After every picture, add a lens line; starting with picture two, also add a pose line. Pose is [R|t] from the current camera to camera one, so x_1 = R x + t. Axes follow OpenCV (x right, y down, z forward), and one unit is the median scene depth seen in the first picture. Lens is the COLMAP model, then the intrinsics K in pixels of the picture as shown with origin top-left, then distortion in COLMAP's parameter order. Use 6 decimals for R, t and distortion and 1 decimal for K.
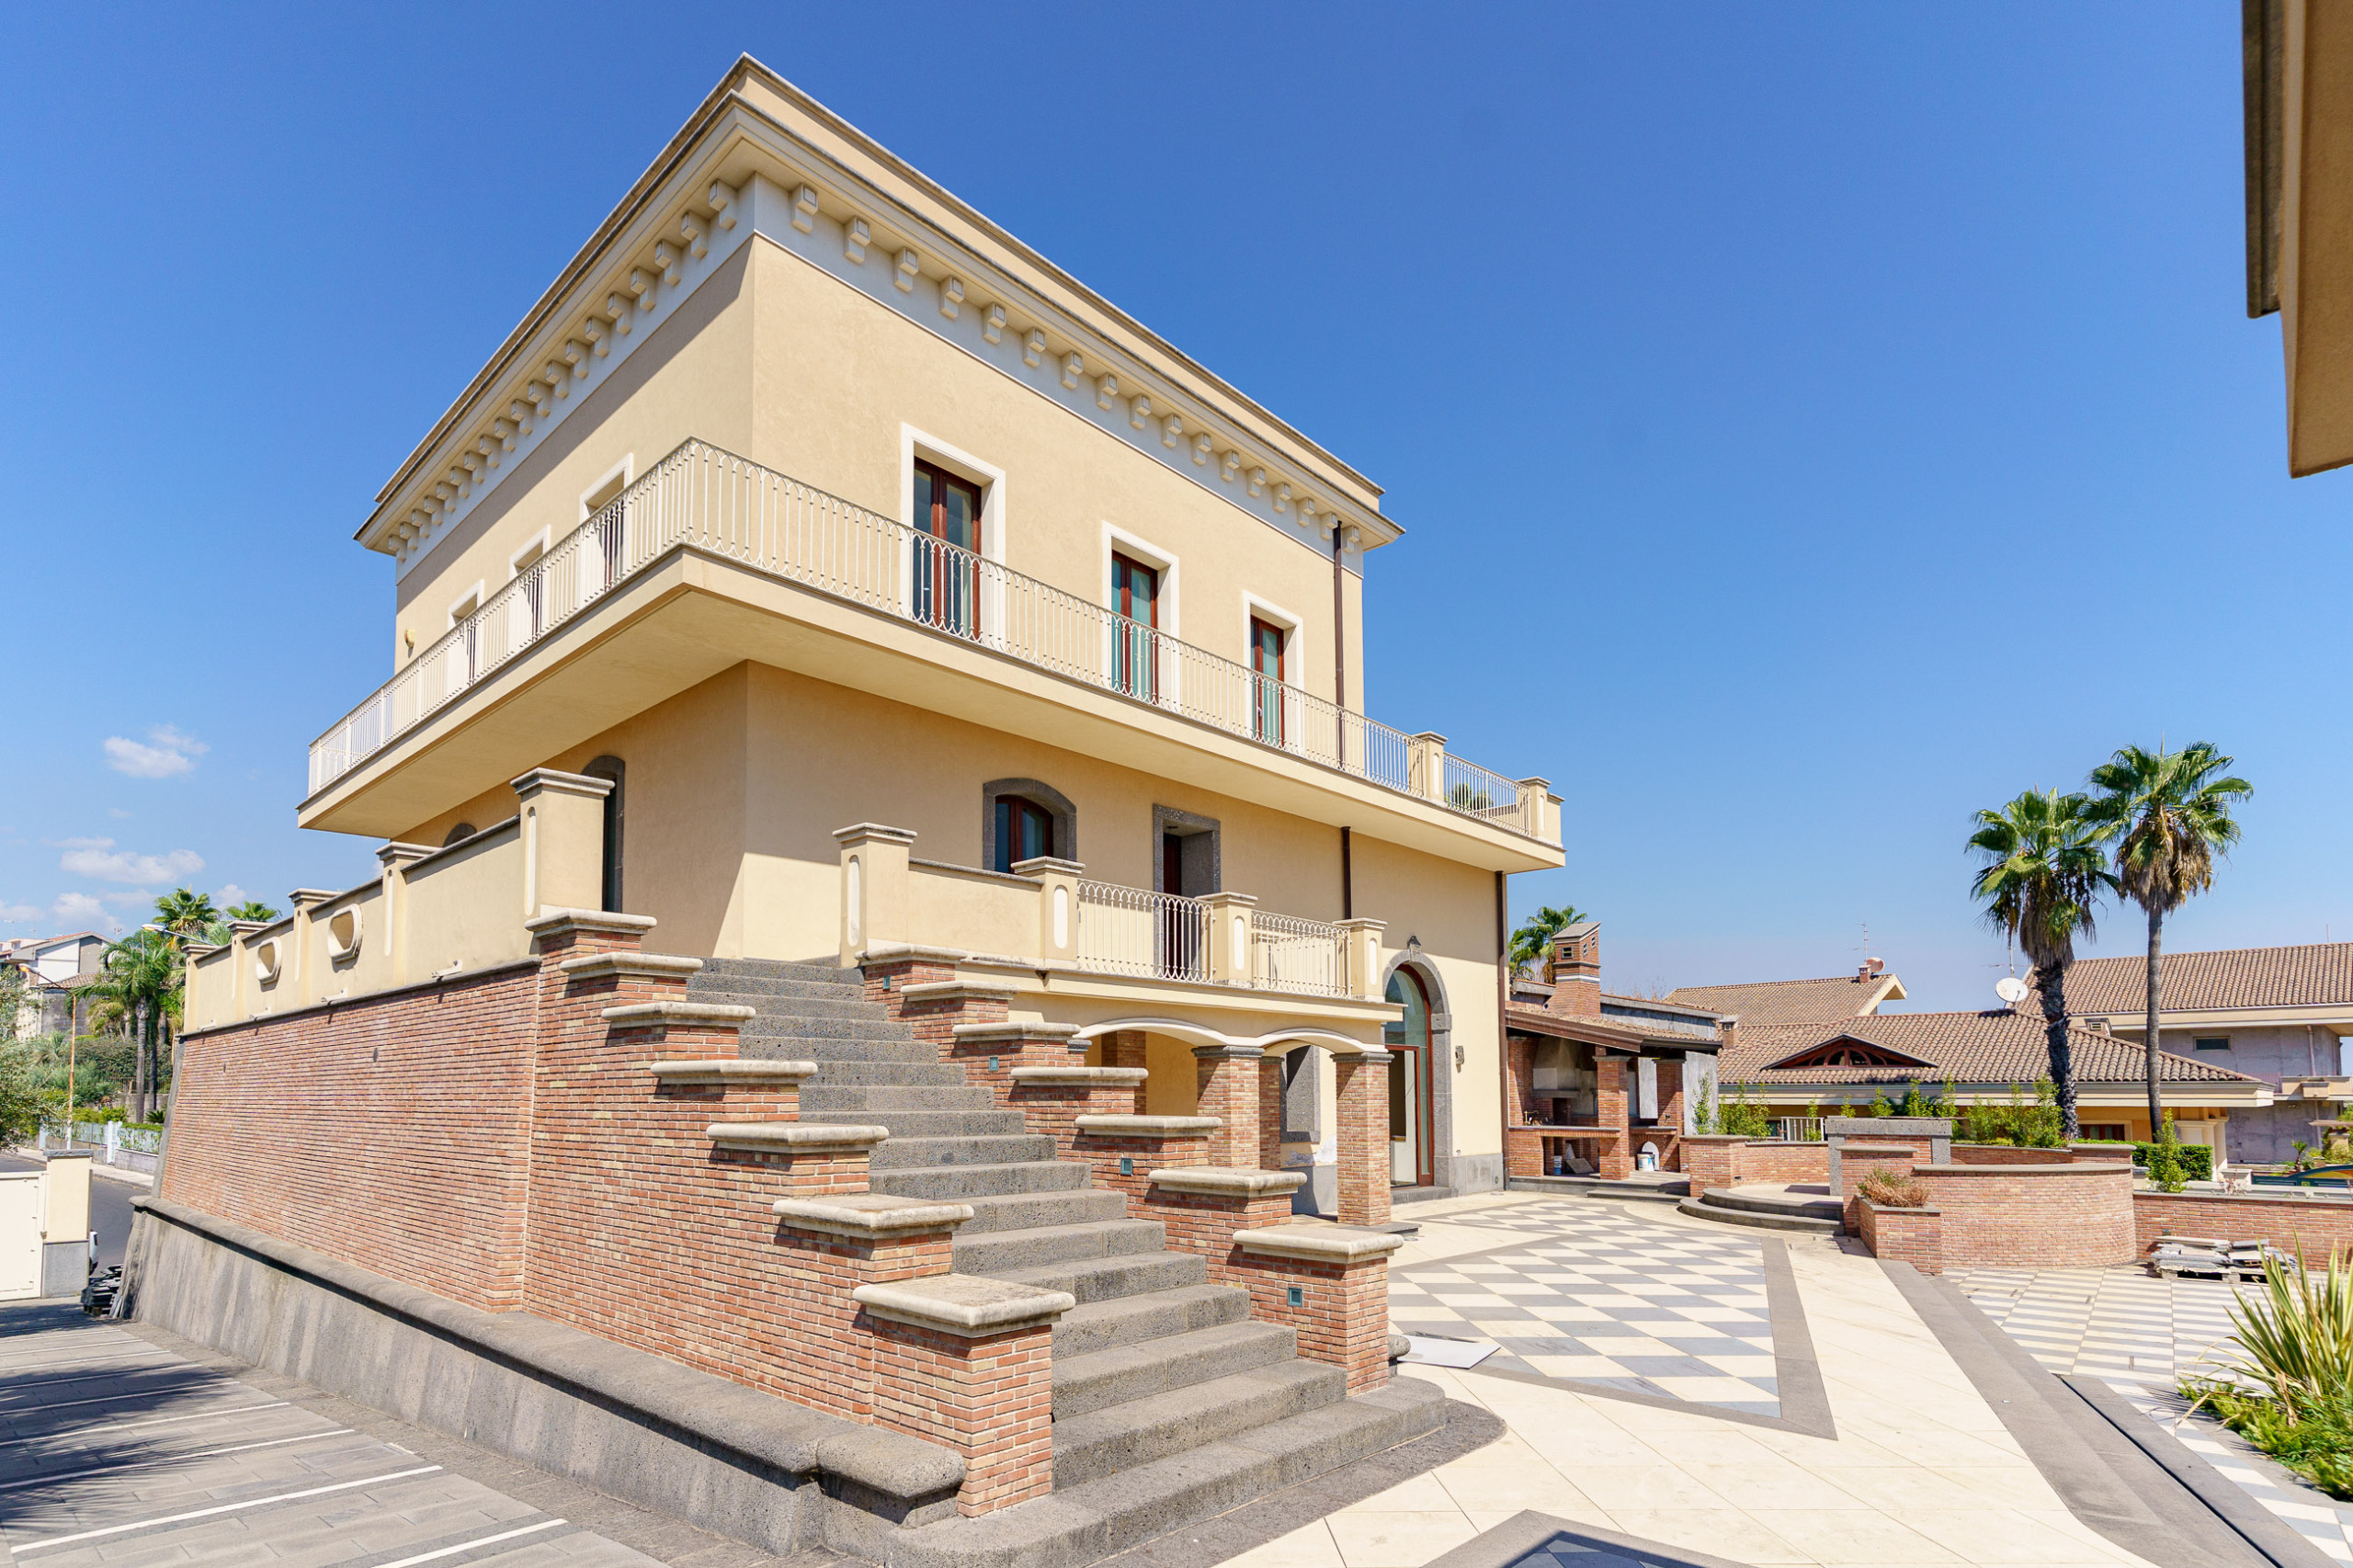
lens RADIAL K [[1157.8, 0, 1208.2], [0, 1157.8, 1011.1], [0, 0, 1]] dist [-0.000335, -0.001267]
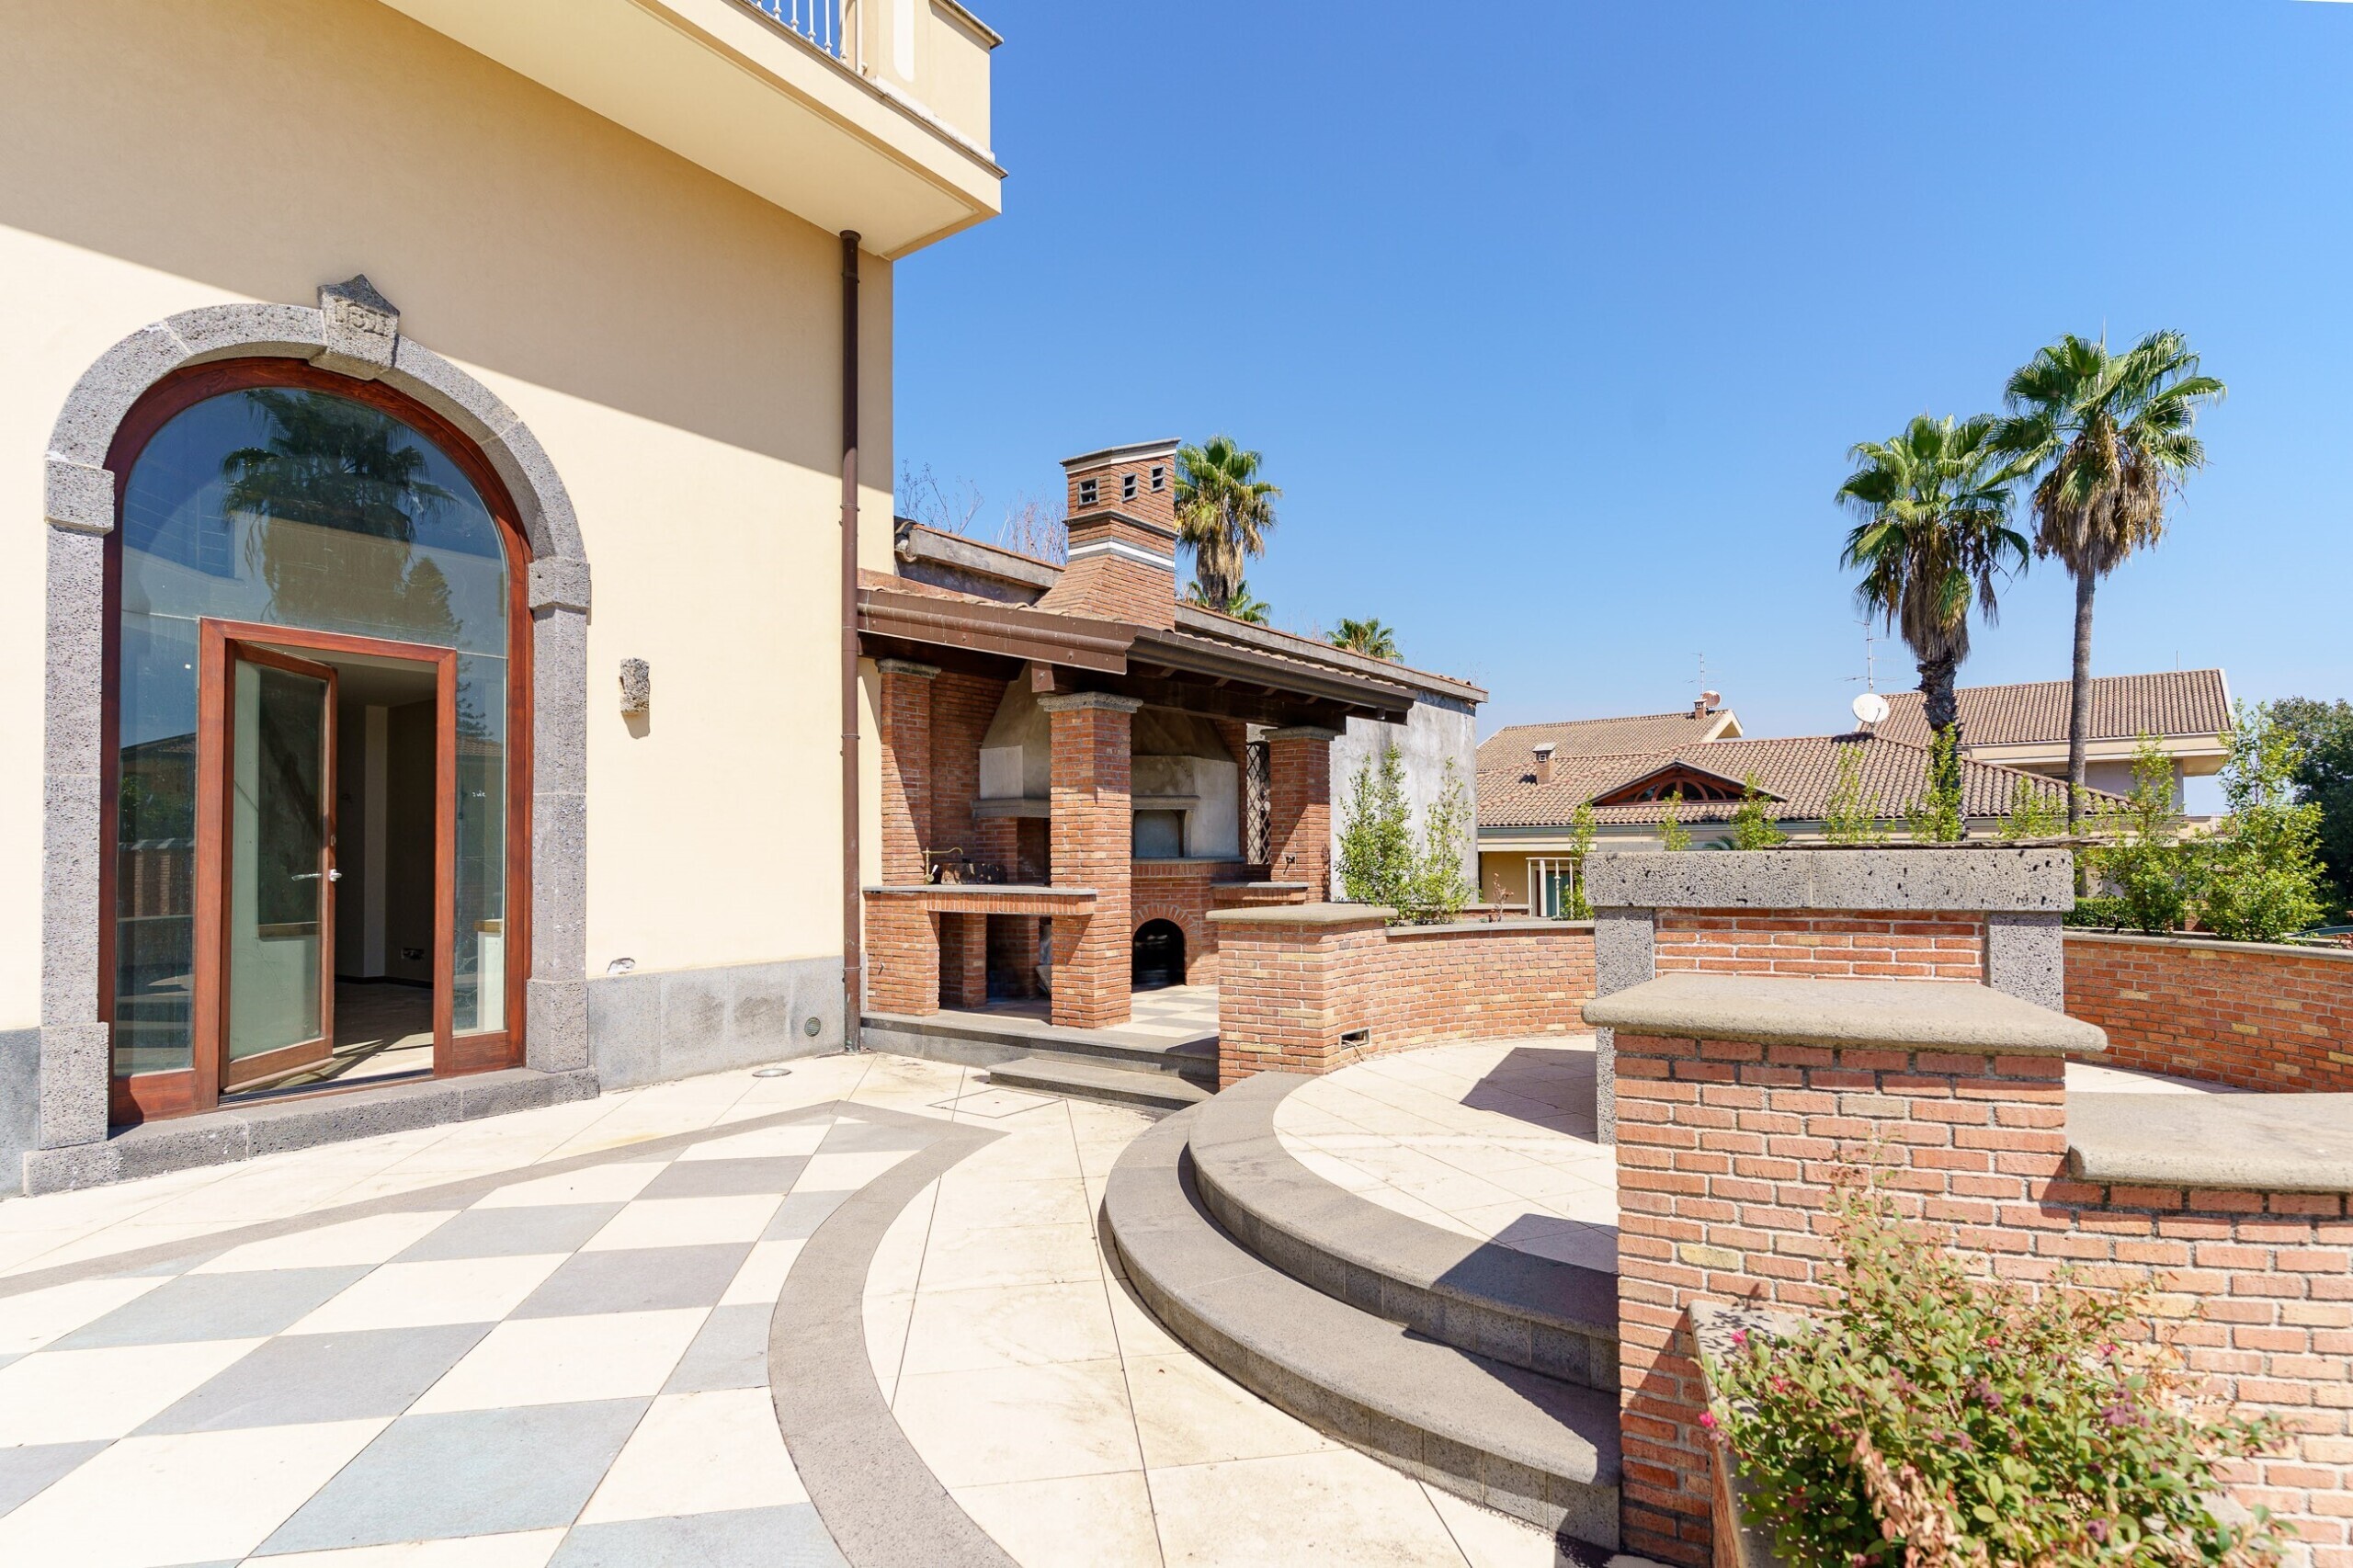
lens RADIAL K [[1157.8, 0, 1250.3], [0, 1157.8, 821.6], [0, 0, 1]] dist [-0.000335, -0.001267]
pose [[0.989124, -0.004065, 0.147025, 0.208102], [-0.002655, 0.998962, 0.045485, 0.037083], [-0.147057, -0.045381, 0.988086, 0.373460]]
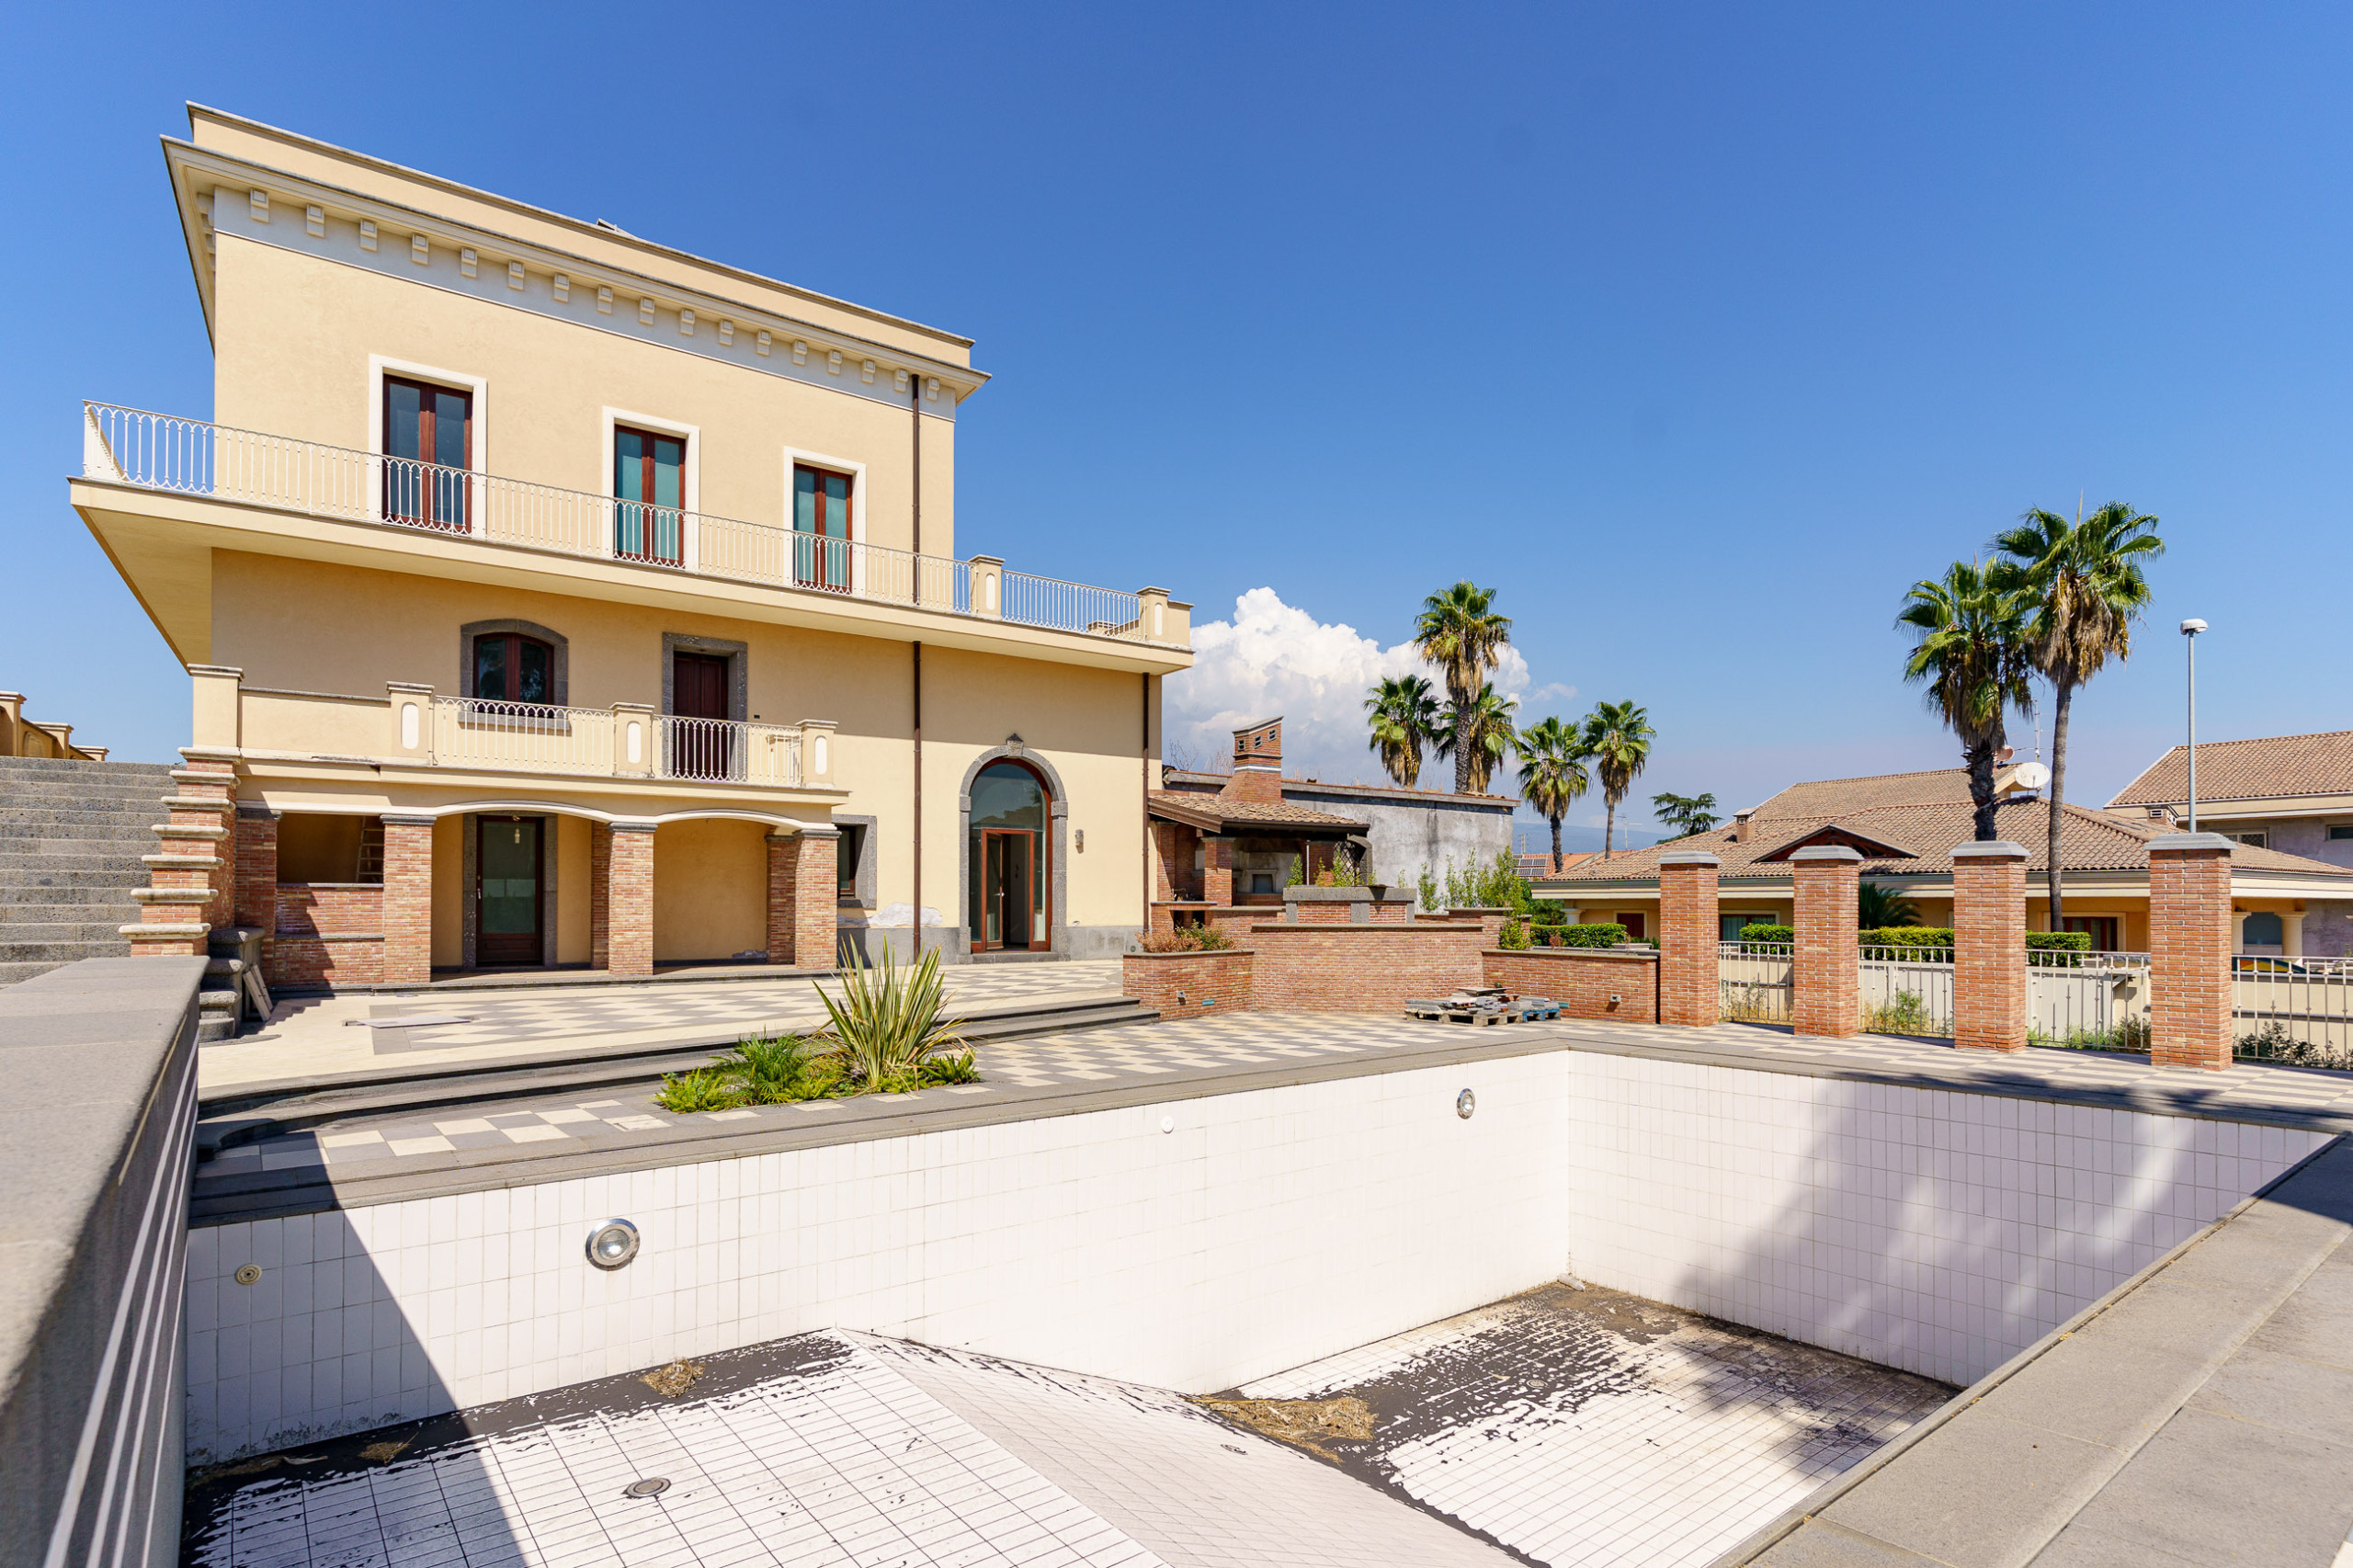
lens RADIAL K [[1157.8, 0, 1234.6], [0, 1157.8, 876.0], [0, 0, 1]] dist [-0.000335, -0.001267]
pose [[0.982697, -0.005005, -0.185154, 0.343749], [0.014007, 0.998780, 0.047344, 0.014098], [0.184691, -0.049118, 0.981568, -0.052195]]
